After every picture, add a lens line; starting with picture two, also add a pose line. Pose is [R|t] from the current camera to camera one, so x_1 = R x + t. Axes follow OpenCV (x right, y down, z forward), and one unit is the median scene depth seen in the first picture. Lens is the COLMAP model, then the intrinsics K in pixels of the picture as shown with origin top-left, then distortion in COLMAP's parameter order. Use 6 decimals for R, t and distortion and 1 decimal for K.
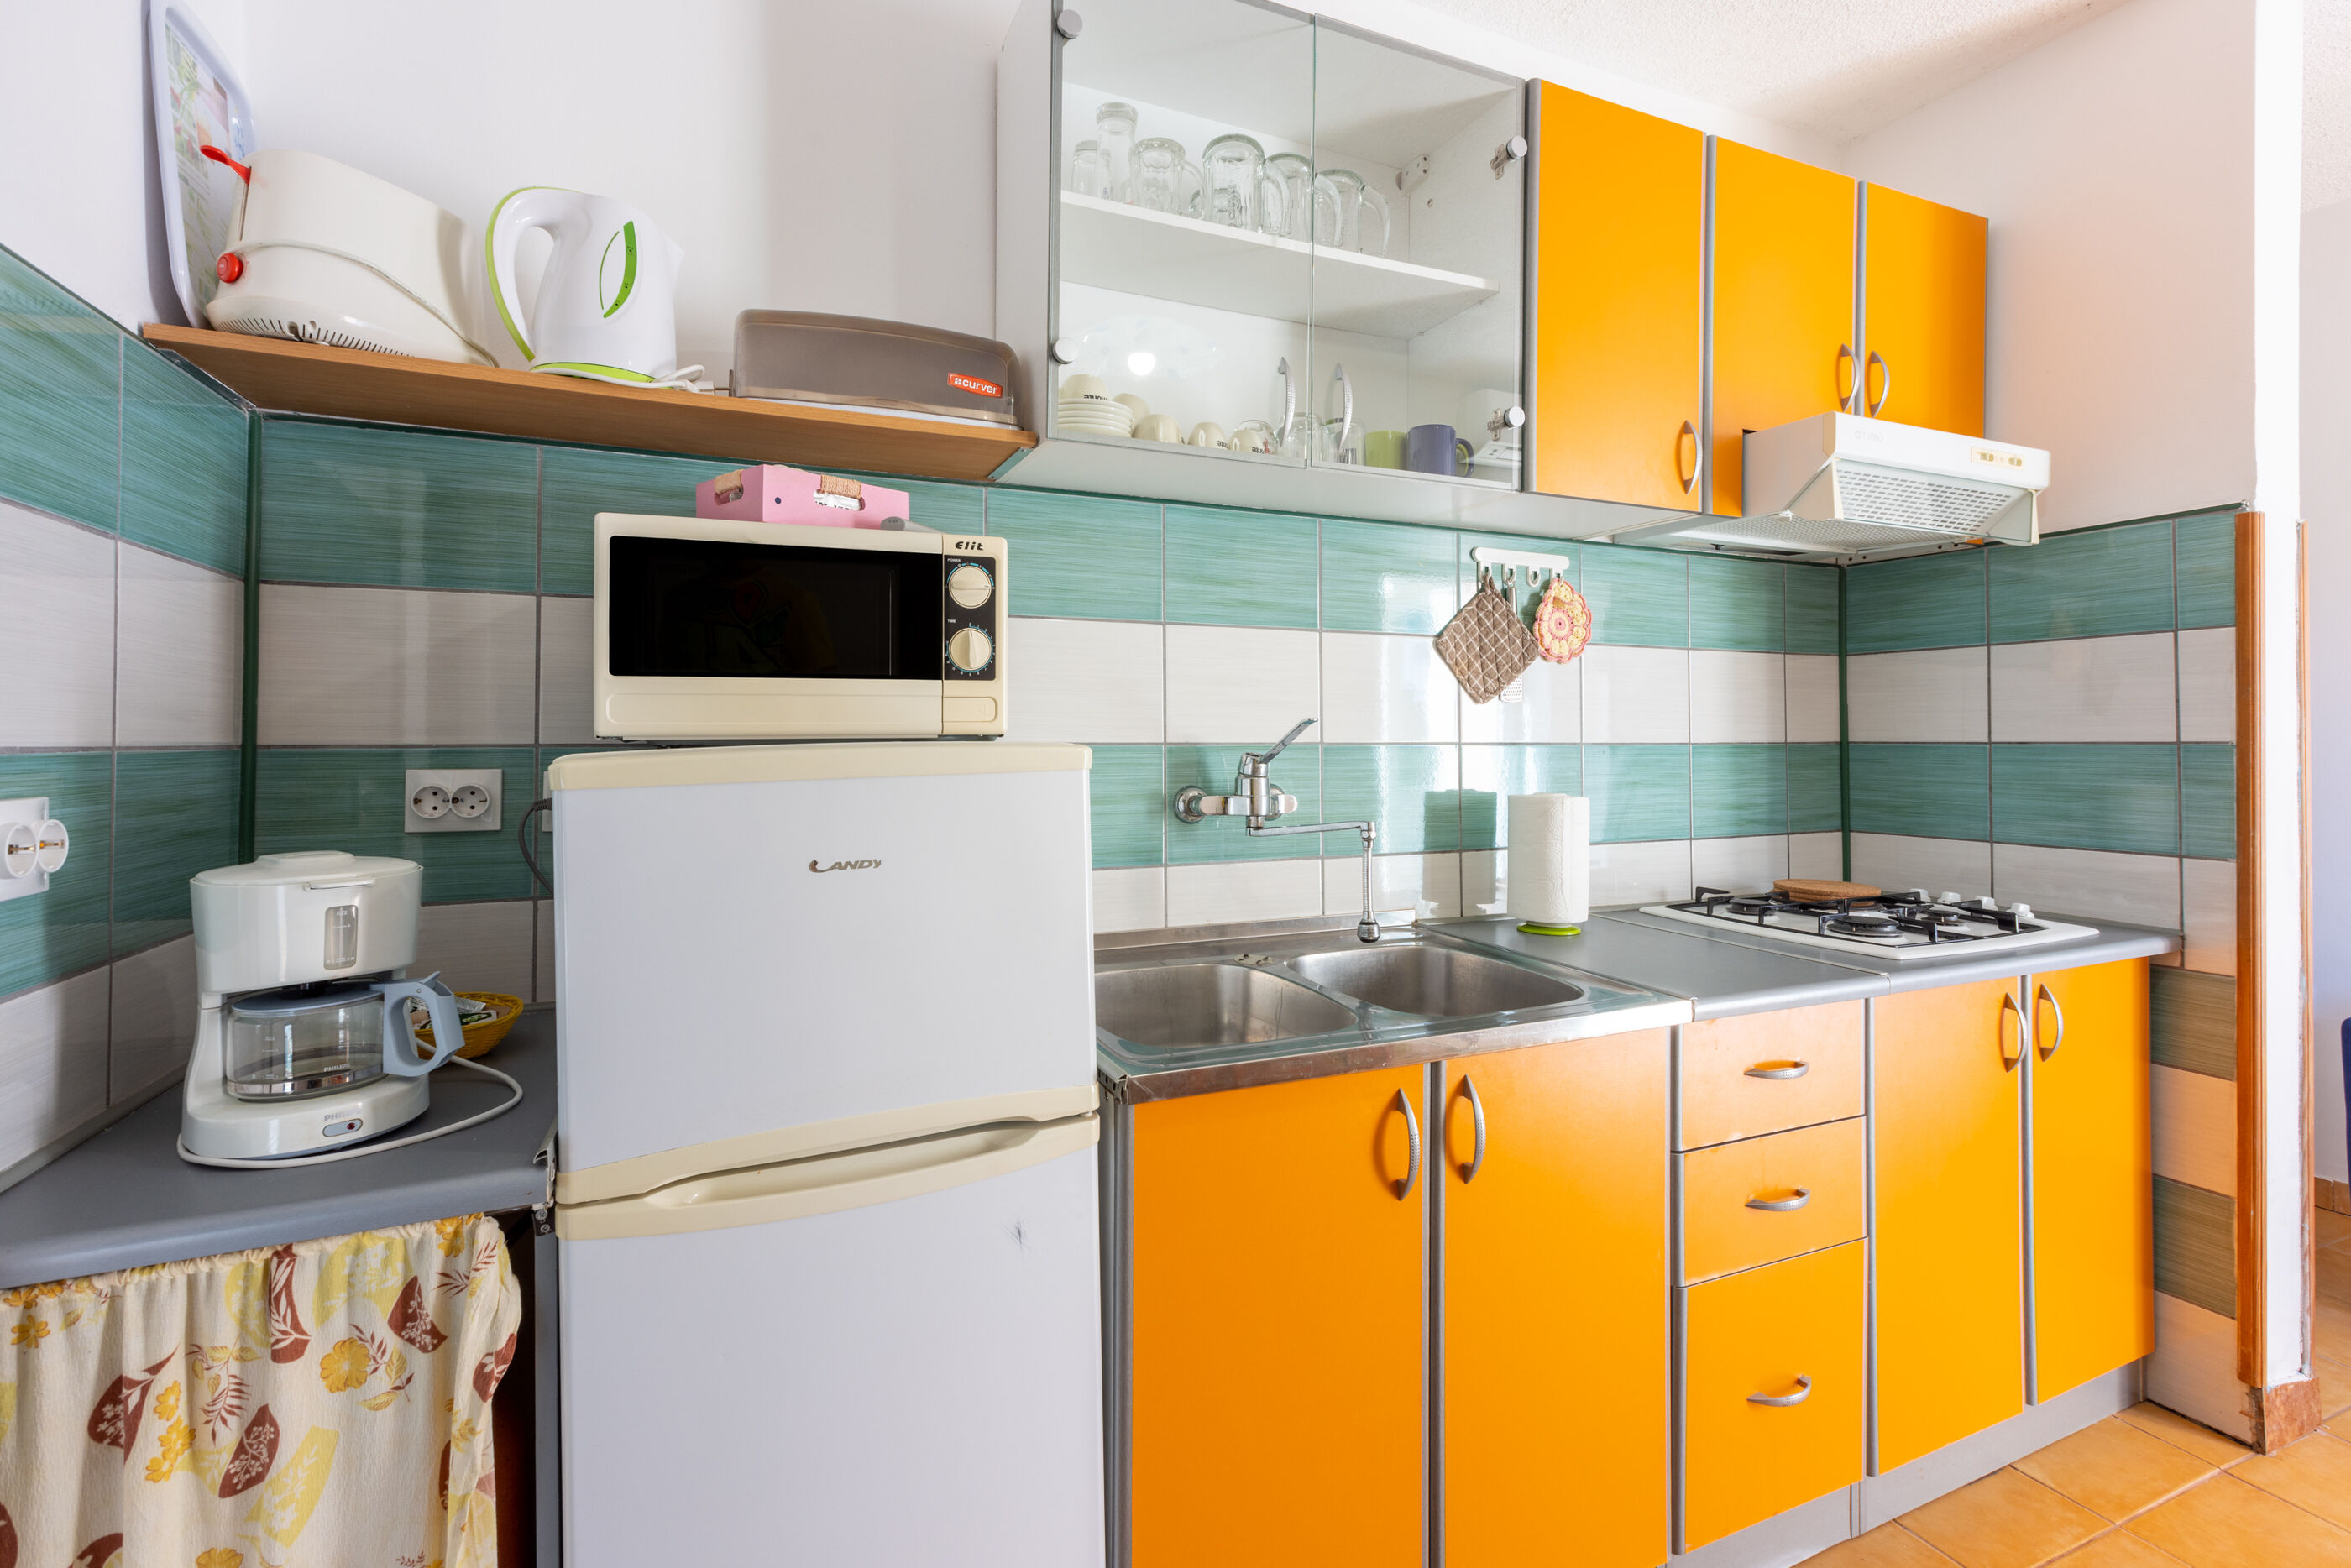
lens RADIAL K [[1060.3, 0, 1176.1], [0, 1060.3, 722.6], [0, 0, 1]] dist [0.000126, 0.000307]
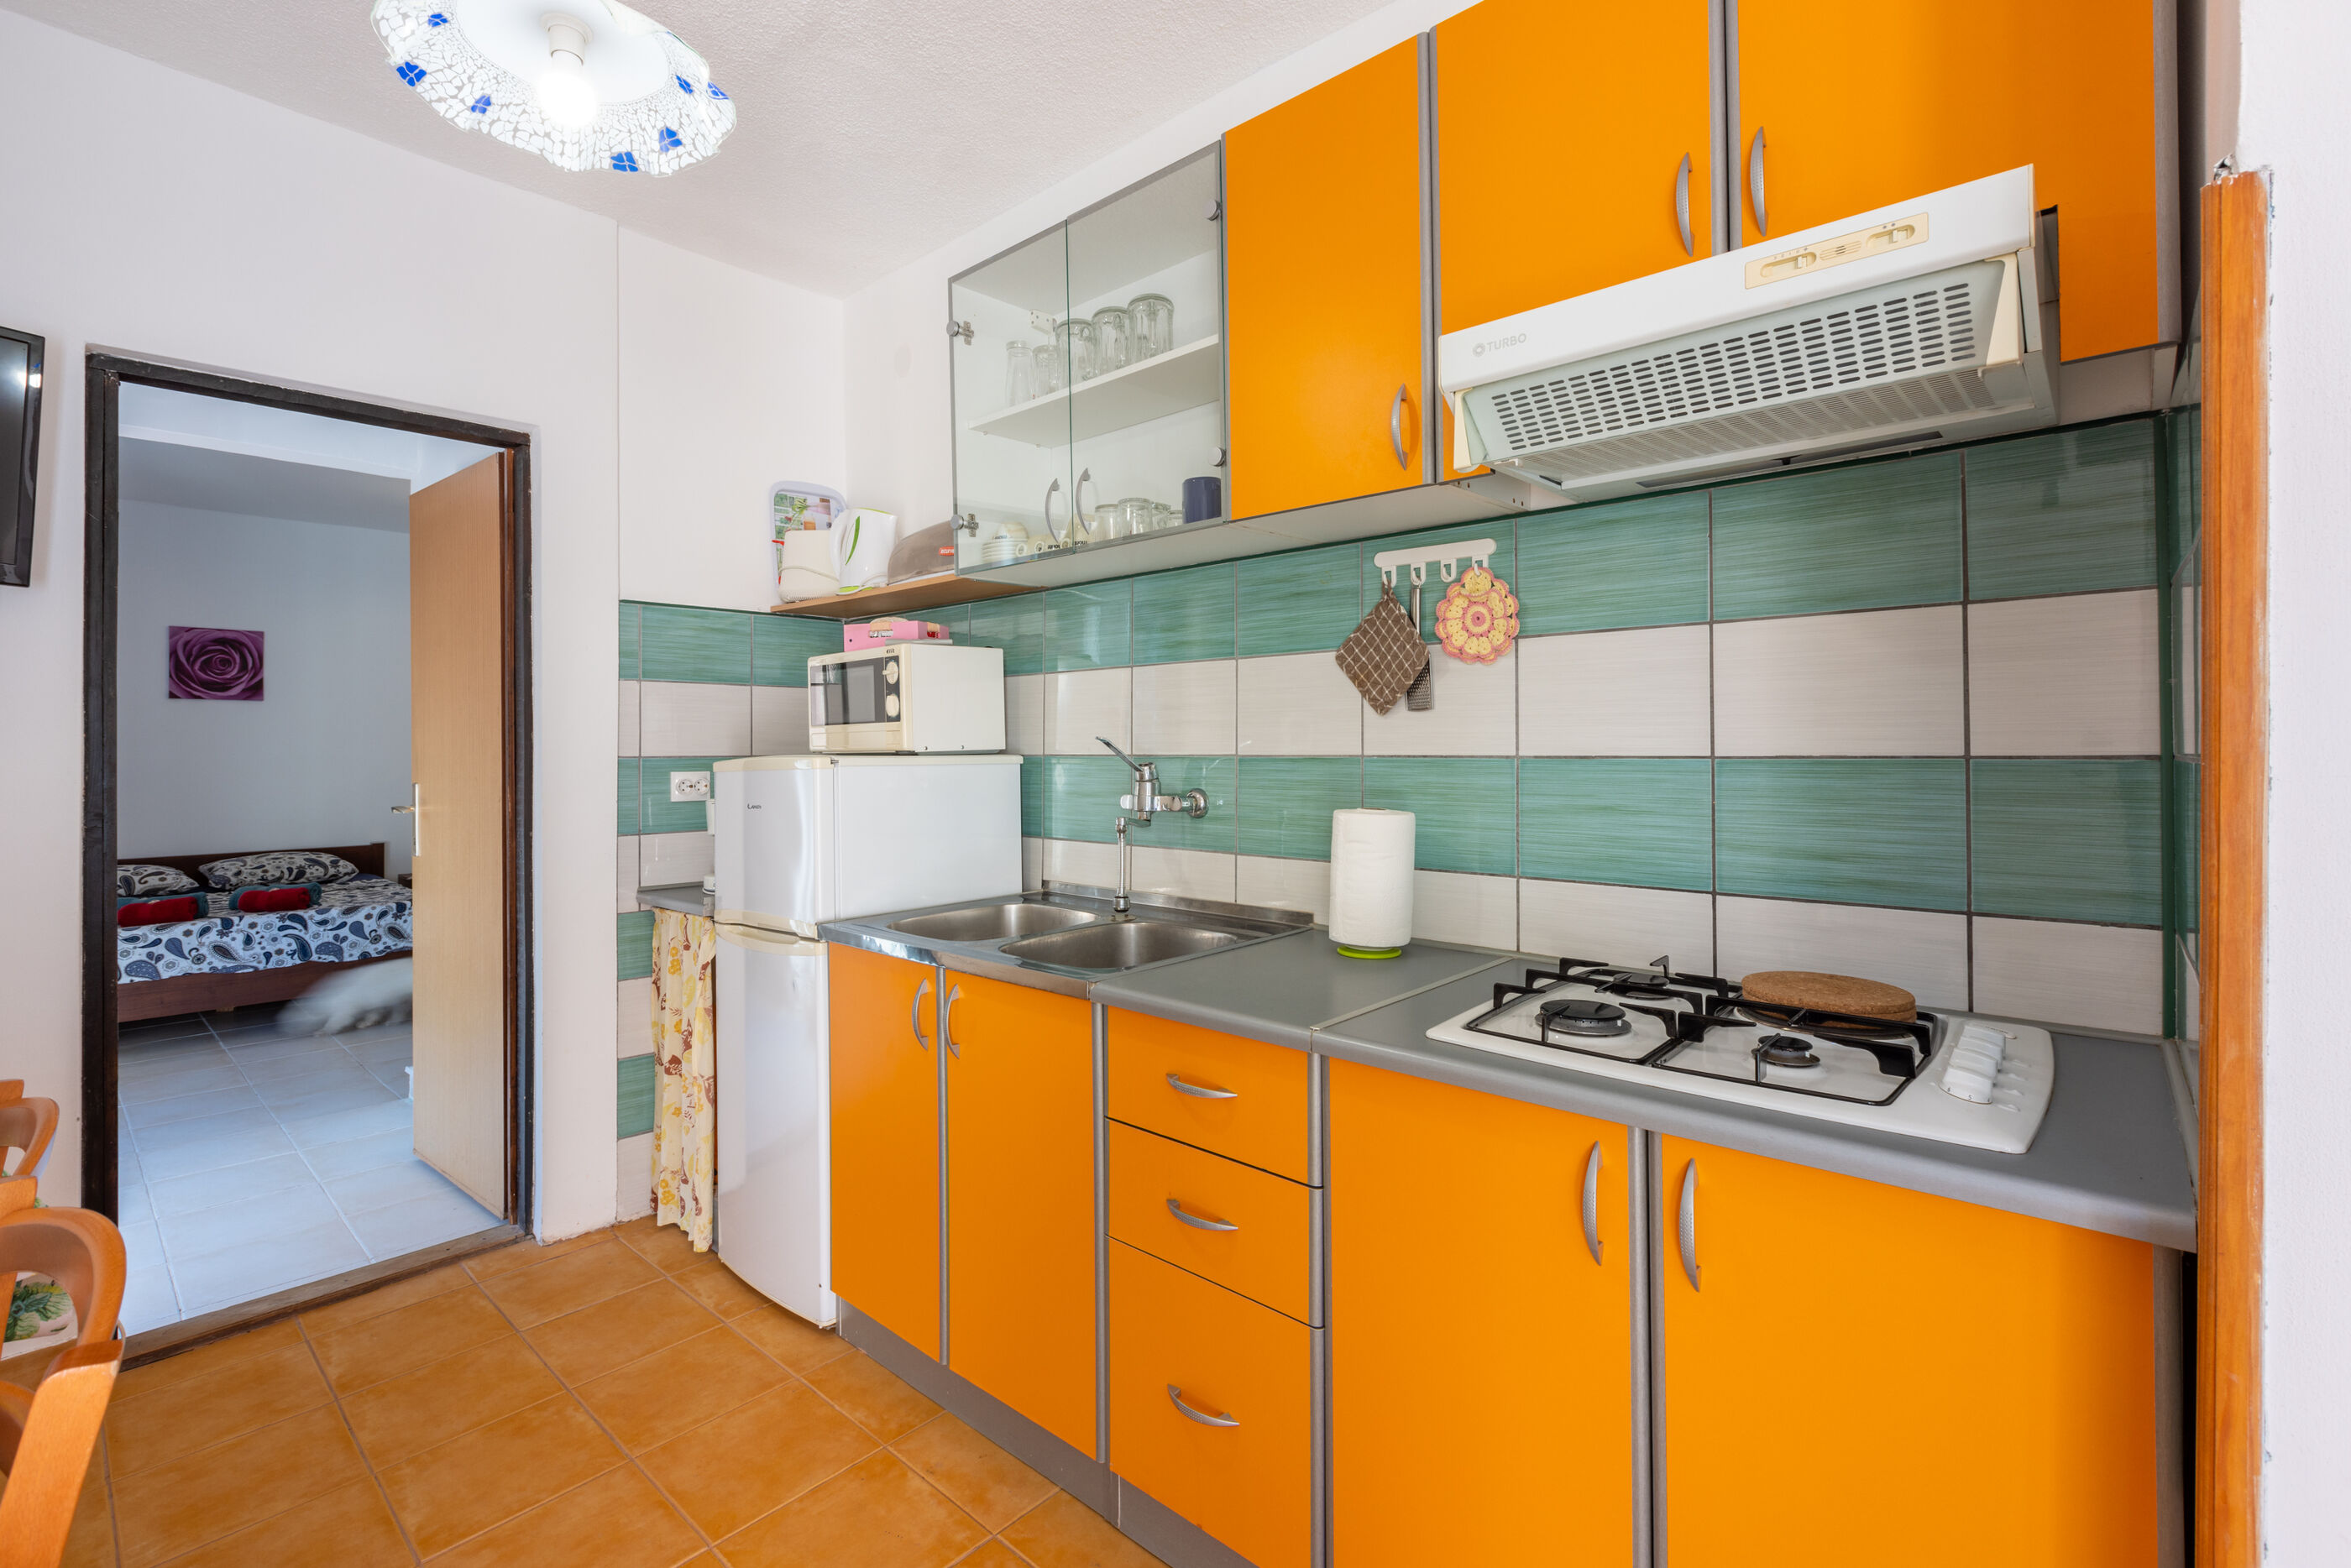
lens RADIAL K [[1044.6, 0, 1173.1], [0, 1044.6, 736.6], [0, 0, 1]] dist [-0.003854, -0.000639]
pose [[0.415766, -0.011589, -0.909398, 1.077246], [0.019839, 0.999796, -0.003670, 0.001883], [0.909255, -0.016516, 0.415911, 0.431273]]
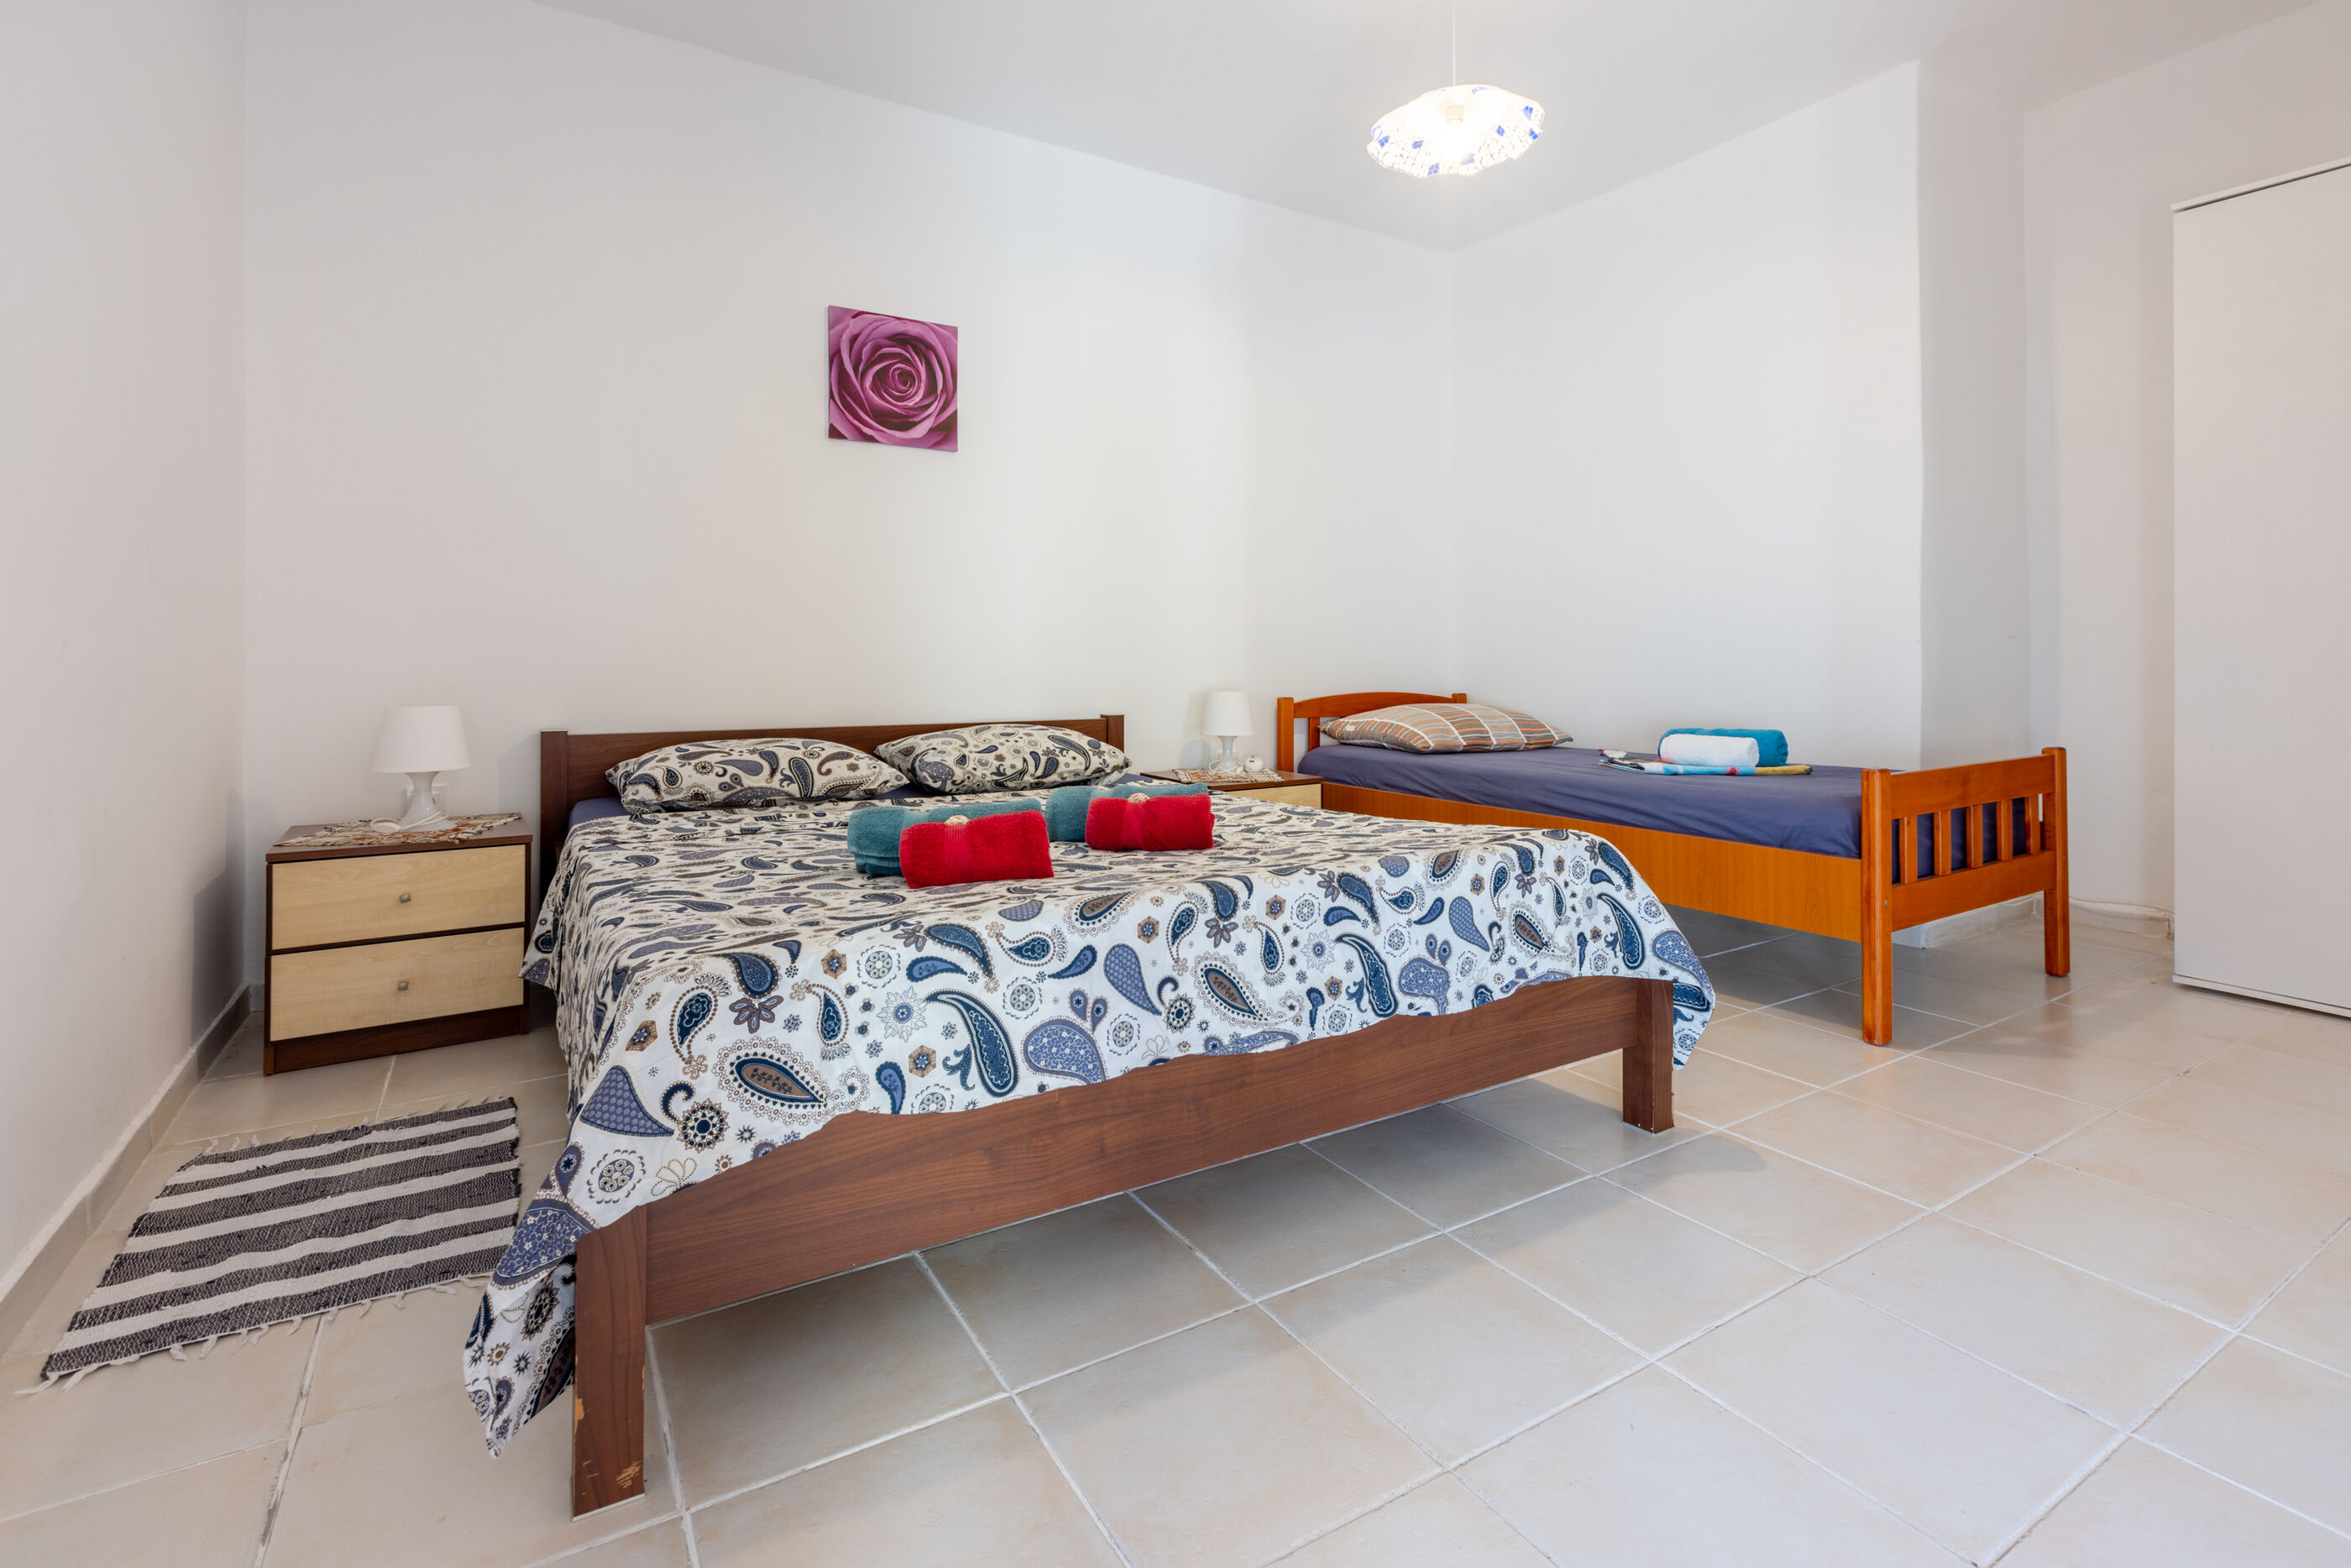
lens RADIAL K [[1089.1, 0, 1204.2], [0, 1089.1, 661.7], [0, 0, 1]] dist [-0.001570, -0.000007]
pose [[0.148800, -0.003930, -0.988860, -1.006817], [0.018521, 0.999828, -0.001187, 0.183457], [0.988694, -0.018138, 0.148847, -0.598766]]
